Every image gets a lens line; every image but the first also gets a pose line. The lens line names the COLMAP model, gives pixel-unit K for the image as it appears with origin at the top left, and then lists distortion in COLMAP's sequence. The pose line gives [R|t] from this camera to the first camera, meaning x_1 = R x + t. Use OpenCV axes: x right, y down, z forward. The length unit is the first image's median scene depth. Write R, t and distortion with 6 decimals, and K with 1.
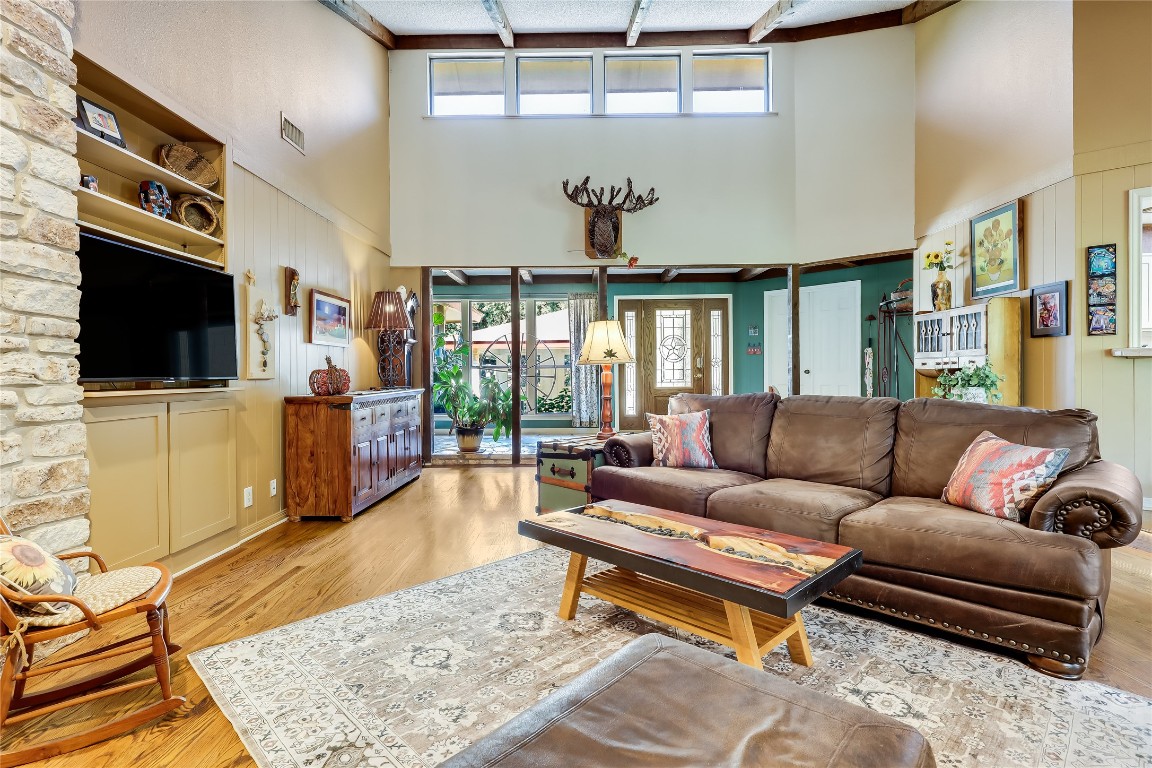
lens RADIAL K [[568.4, 0, 574.7], [0, 568.4, 381.3], [0, 0, 1]] dist [0.000155, 0.000010]
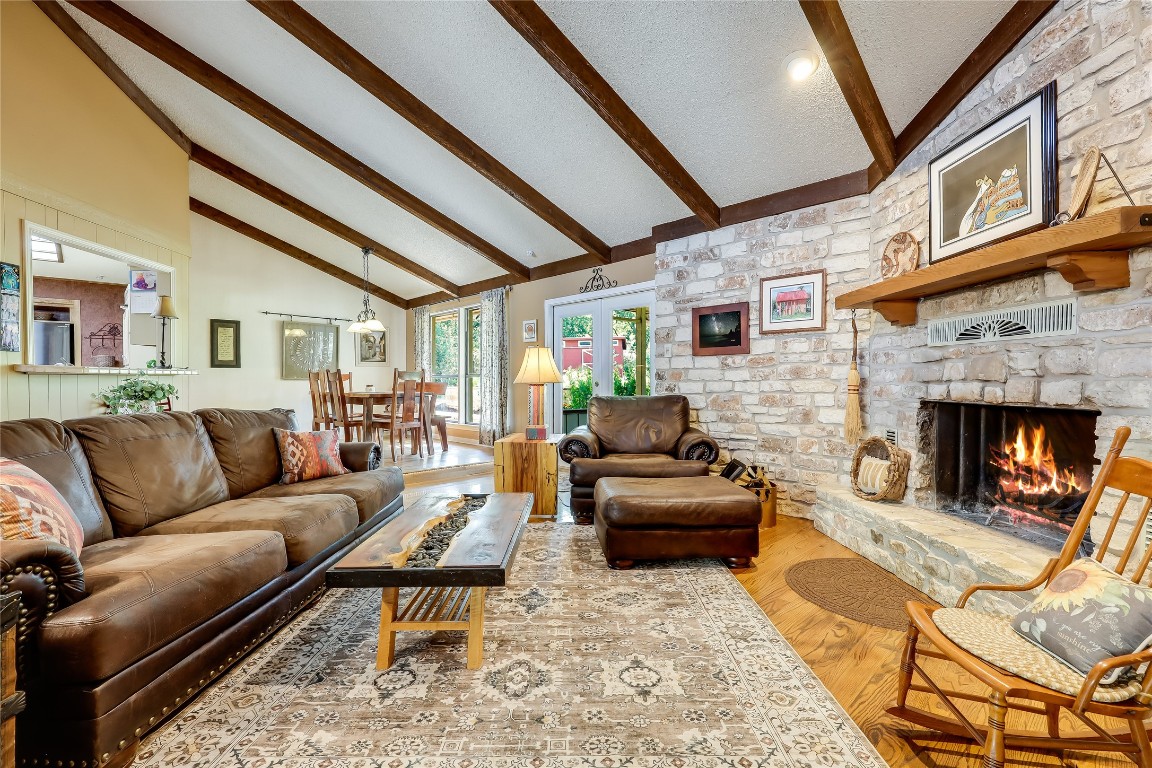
lens RADIAL K [[495.4, 0, 575.5], [0, 495.4, 384.6], [0, 0, 1]] dist [-0.000172, -0.000017]
pose [[-0.705365, 0.011298, 0.708754, -0.795191], [0.015431, 0.999881, -0.000581, -0.007403], [-0.708676, 0.010526, -0.705456, 1.707359]]
